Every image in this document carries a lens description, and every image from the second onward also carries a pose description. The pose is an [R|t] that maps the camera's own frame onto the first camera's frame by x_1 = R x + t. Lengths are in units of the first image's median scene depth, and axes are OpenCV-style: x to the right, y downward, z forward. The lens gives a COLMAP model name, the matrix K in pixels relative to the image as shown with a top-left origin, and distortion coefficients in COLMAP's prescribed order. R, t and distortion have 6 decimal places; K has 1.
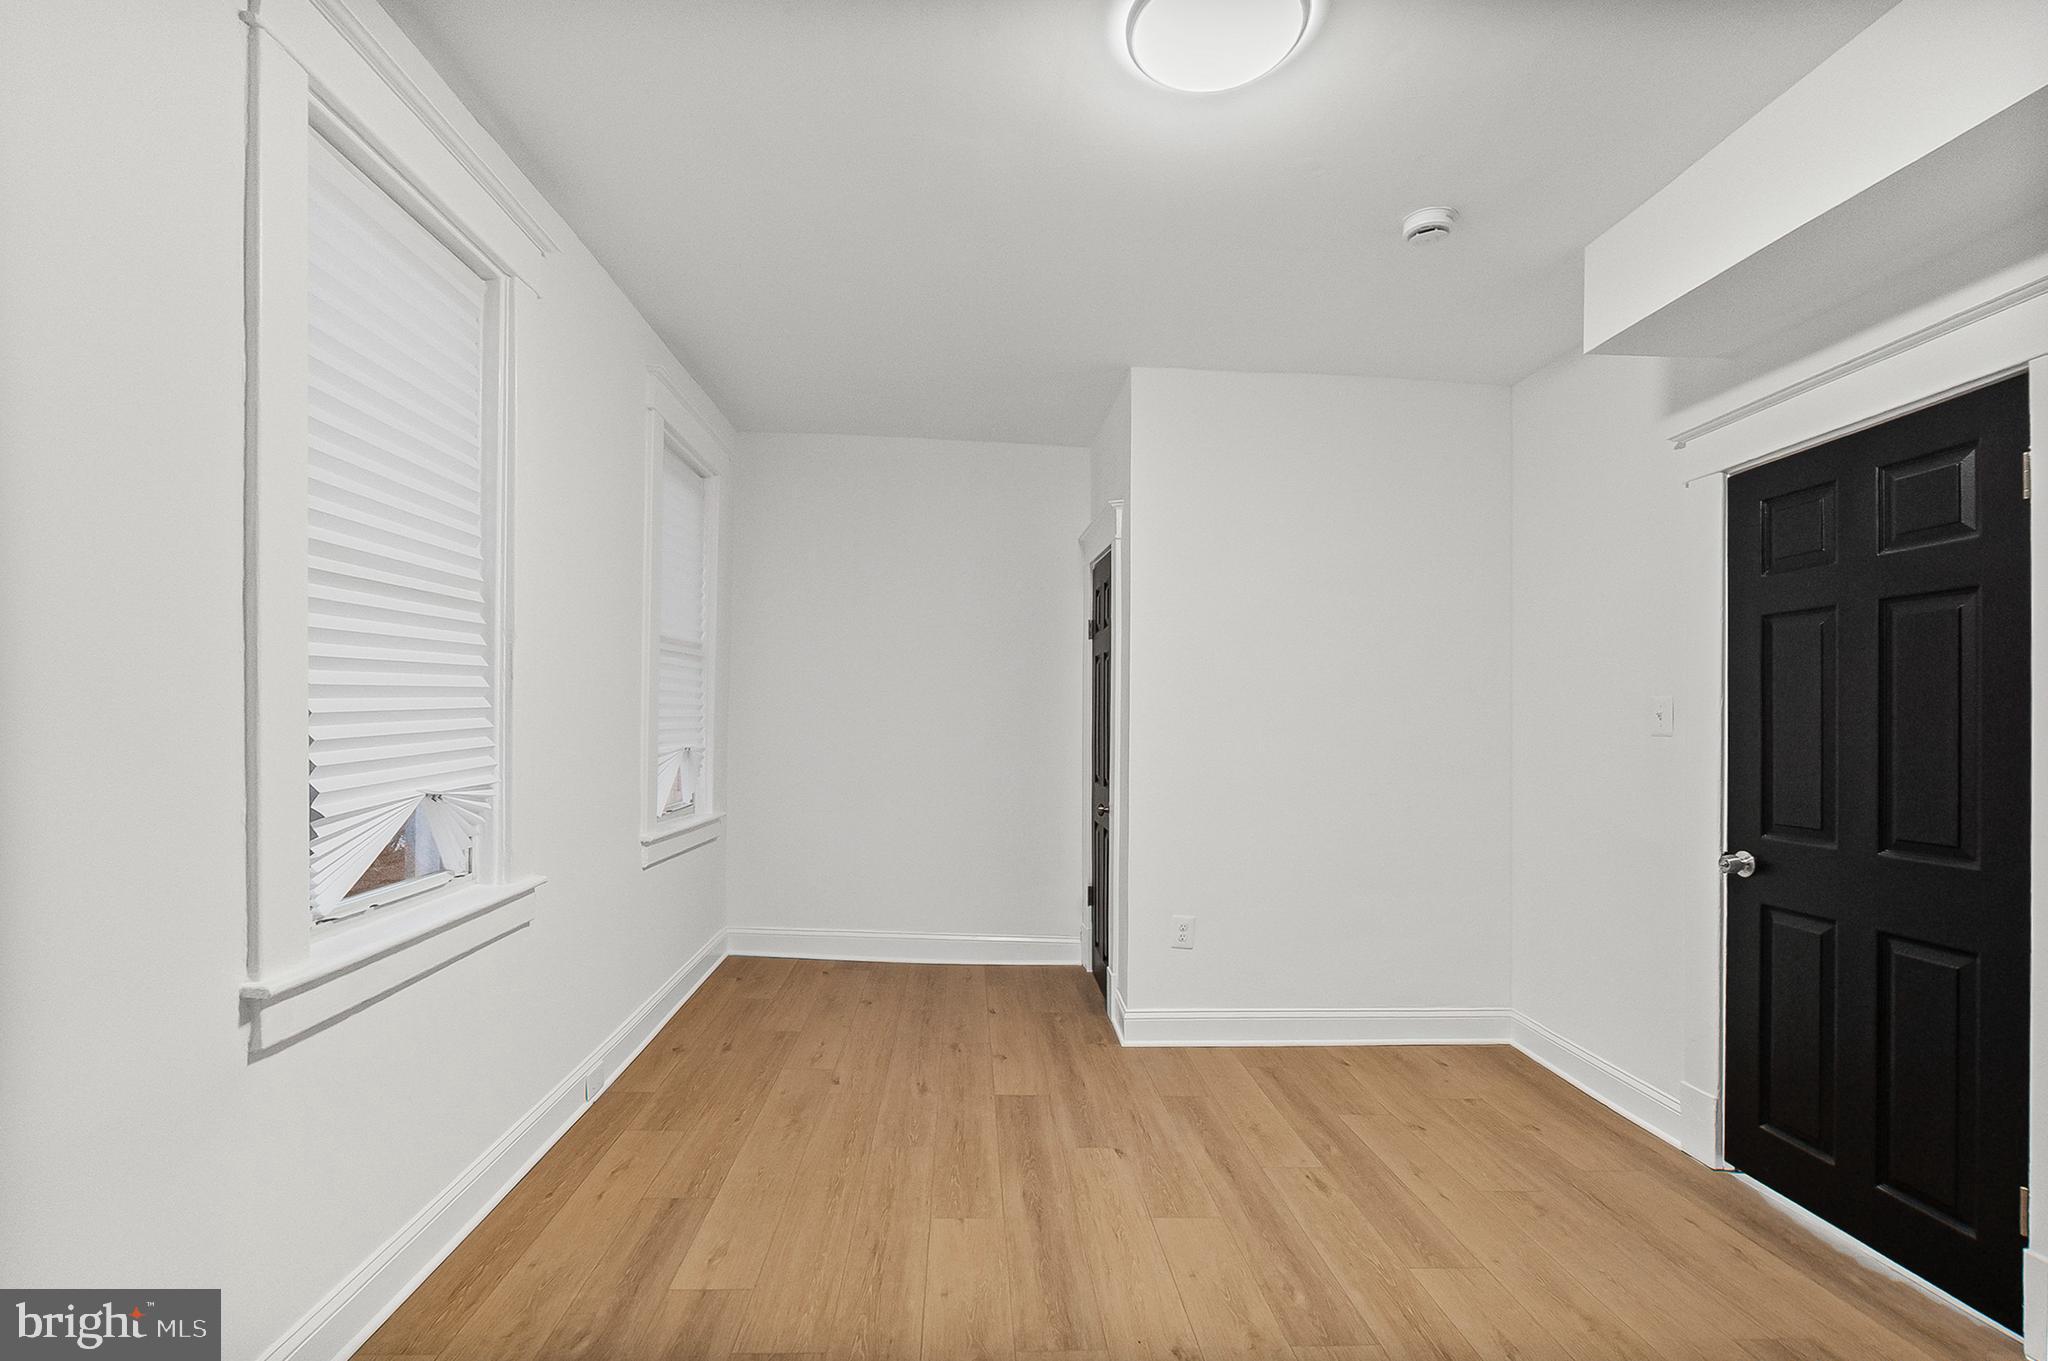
lens RADIAL K [[936.9, 0, 1022.9], [0, 936.9, 721.0], [0, 0, 1]] dist [0.022020, 0.000207]
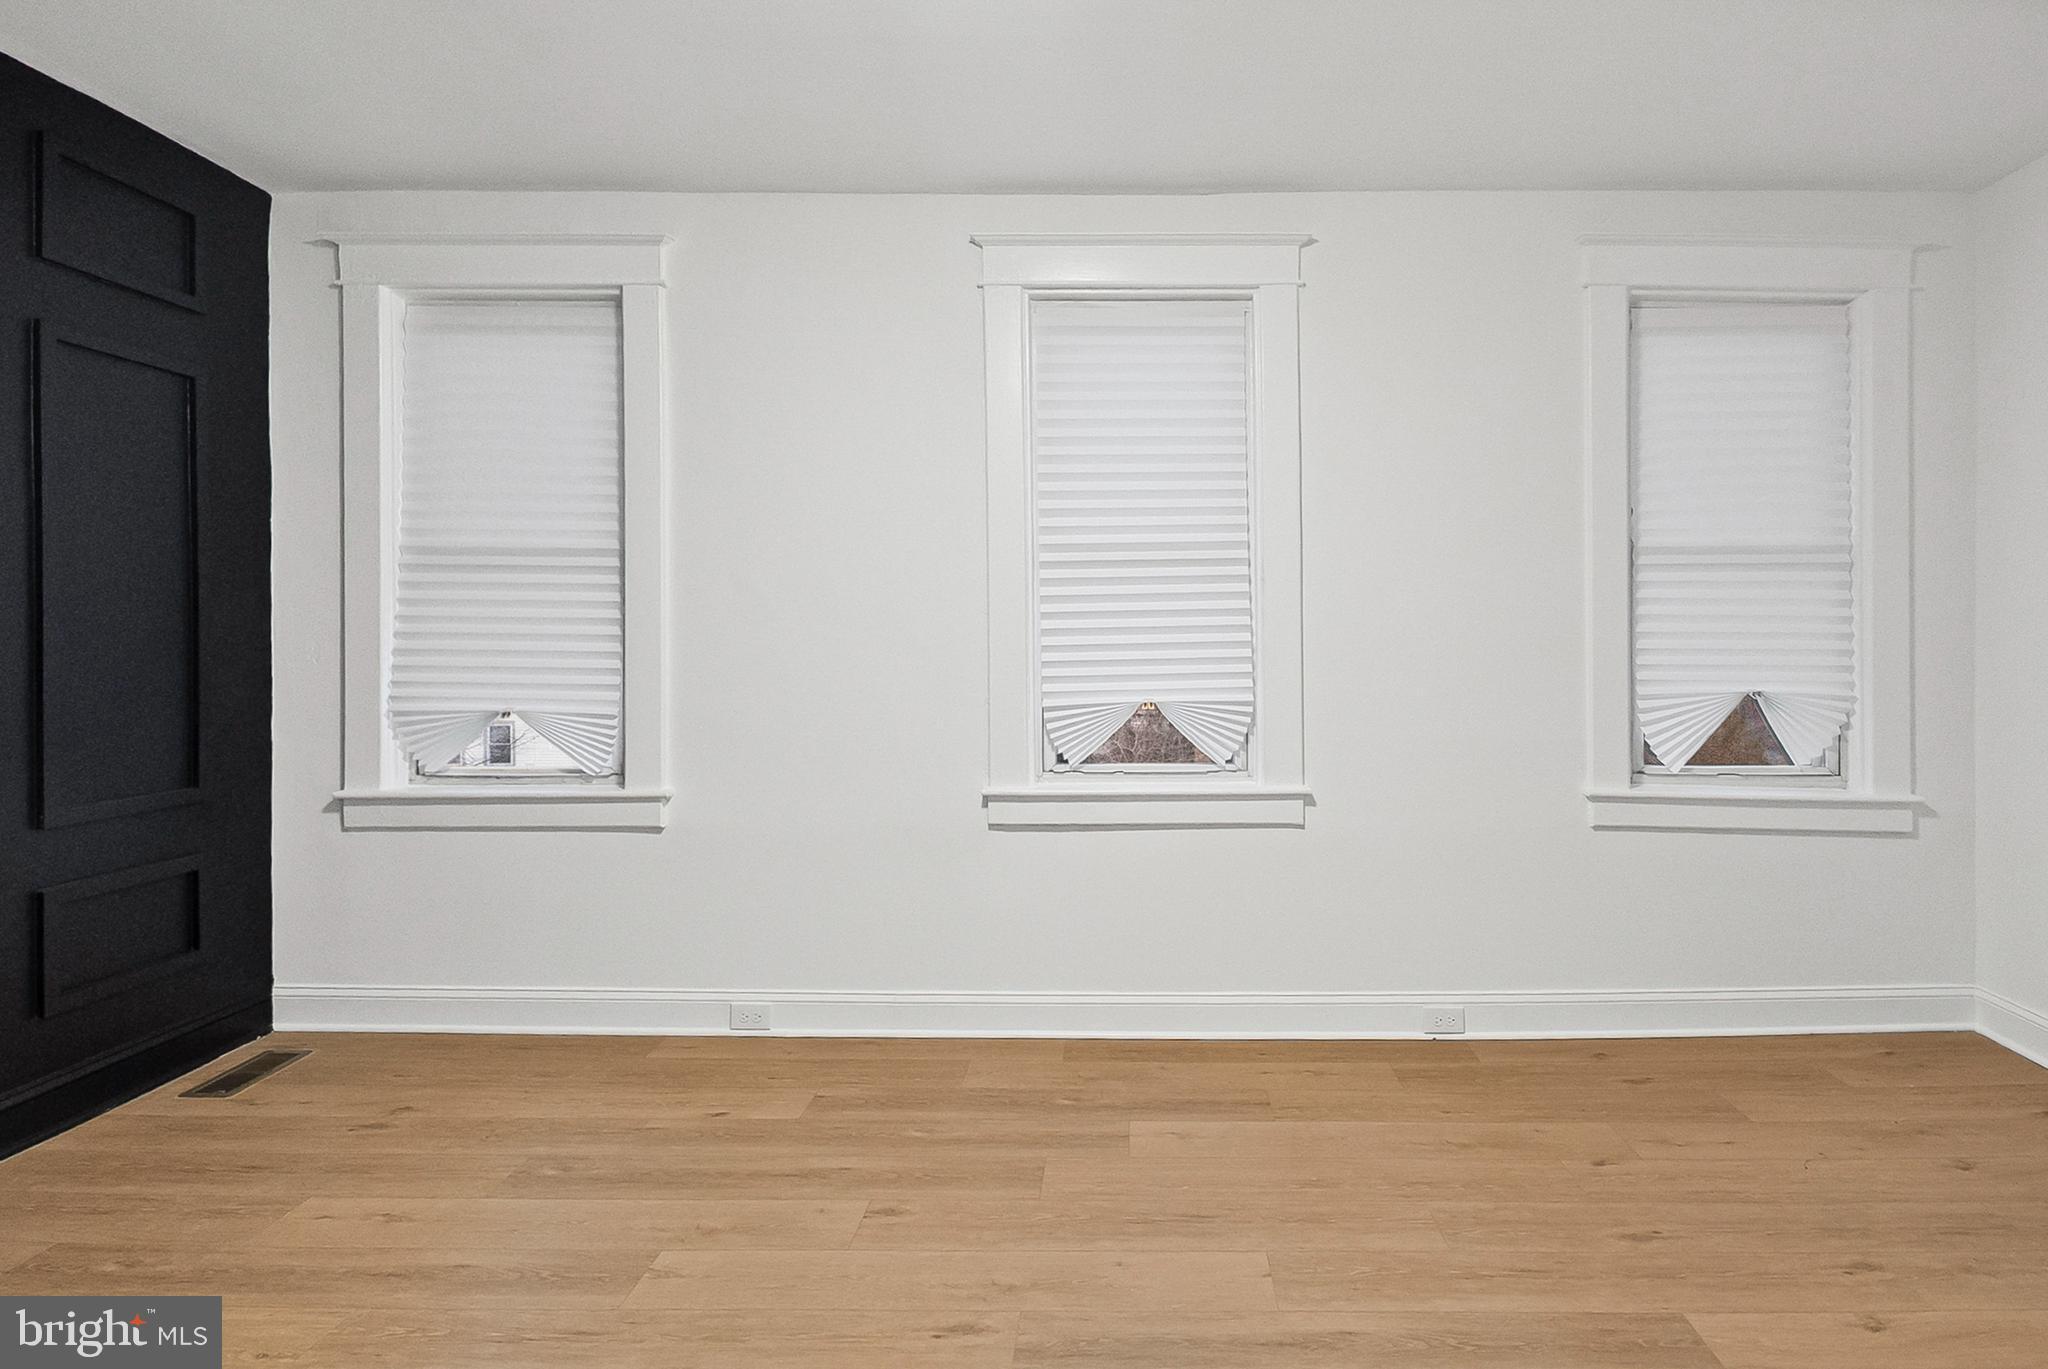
lens RADIAL K [[1034.8, 0, 1117.5], [0, 1034.8, 659.2], [0, 0, 1]] dist [-0.002696, -0.000154]
pose [[-0.075163, 0.000183, -0.997171, 0.735011], [-0.008750, 0.999961, 0.000843, 0.009958], [0.997133, 0.008788, -0.075158, 0.846882]]
